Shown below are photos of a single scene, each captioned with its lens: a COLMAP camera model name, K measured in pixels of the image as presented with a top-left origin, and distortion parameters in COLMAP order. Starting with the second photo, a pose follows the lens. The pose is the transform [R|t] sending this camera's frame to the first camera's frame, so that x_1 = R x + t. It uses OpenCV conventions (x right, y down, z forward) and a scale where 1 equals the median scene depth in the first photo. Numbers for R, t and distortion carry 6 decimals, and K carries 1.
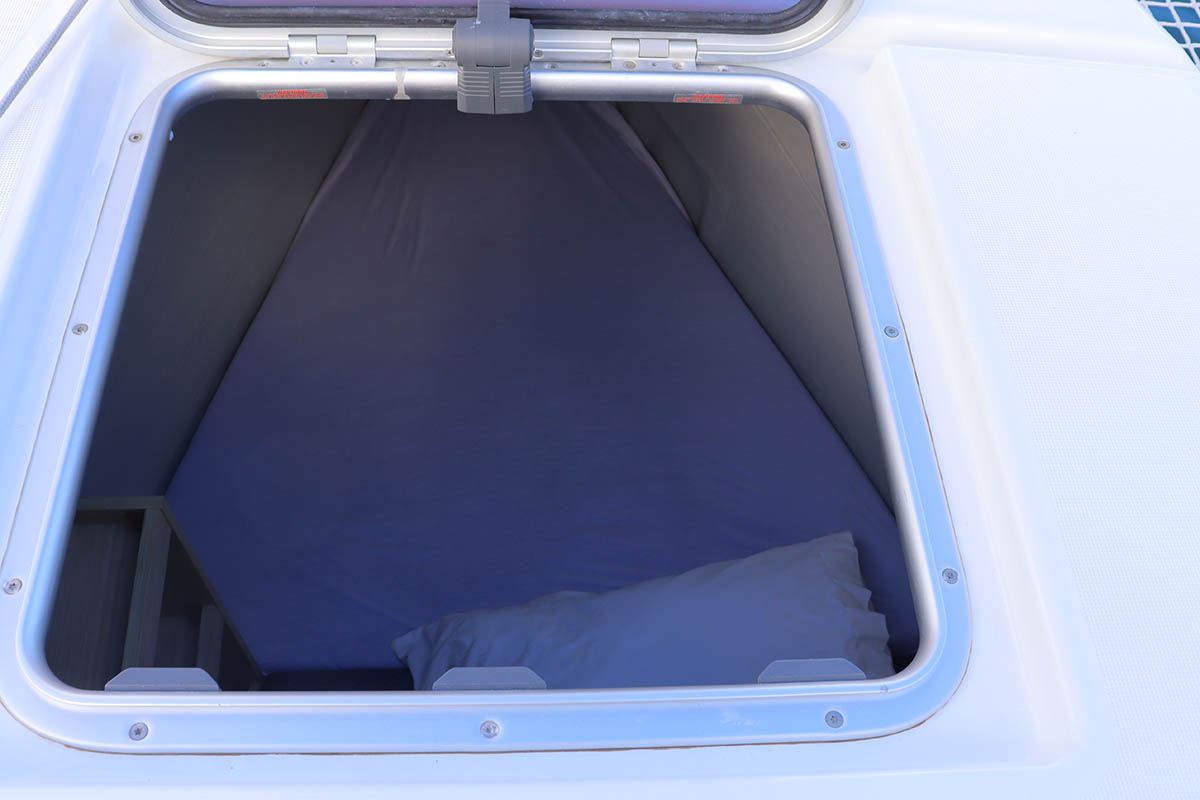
lens RADIAL K [[1190.6, 0, 600.0], [0, 1190.6, 400.0], [0, 0, 1]] dist [-0.173580, 0.150126]
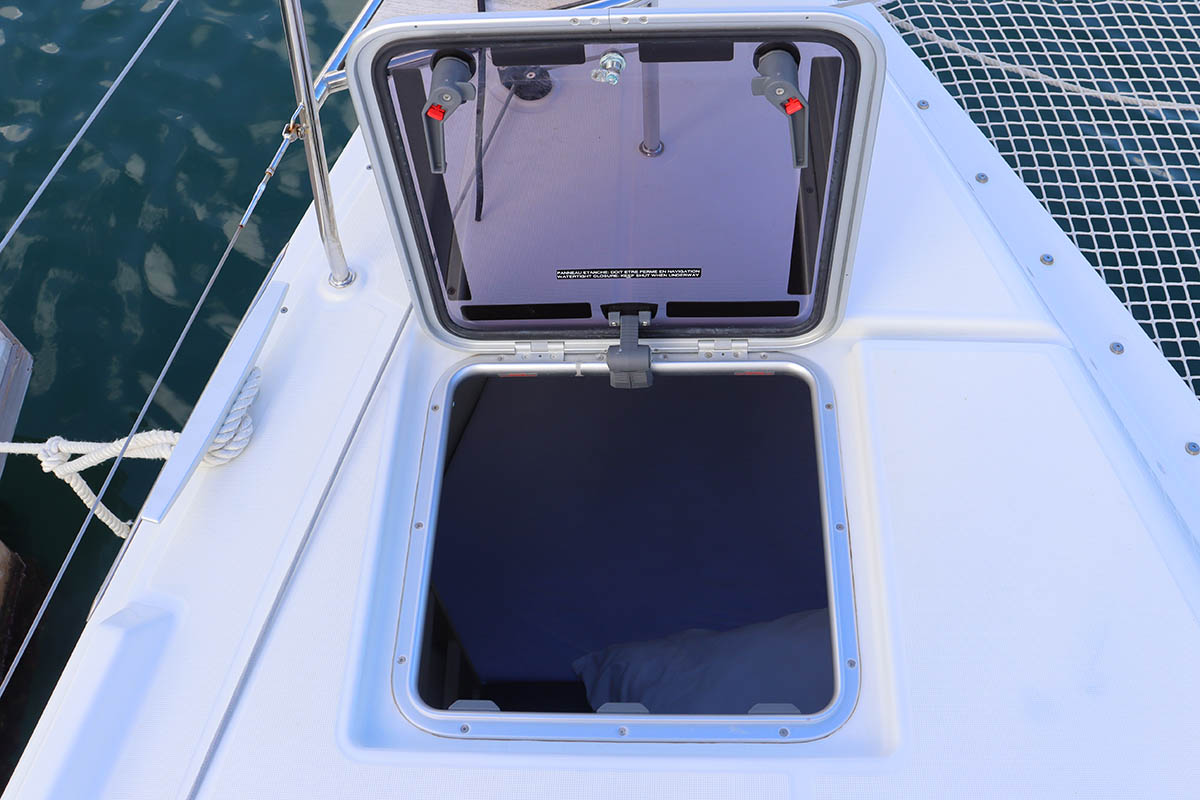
lens RADIAL K [[1190.6, 0, 600.0], [0, 1190.6, 400.0], [0, 0, 1]] dist [-0.173580, 0.150126]
pose [[0.989651, -0.001190, -0.143492, 0.125312], [0.002273, 0.999970, 0.007382, -0.245471], [0.143479, -0.007631, 0.989624, -0.810787]]
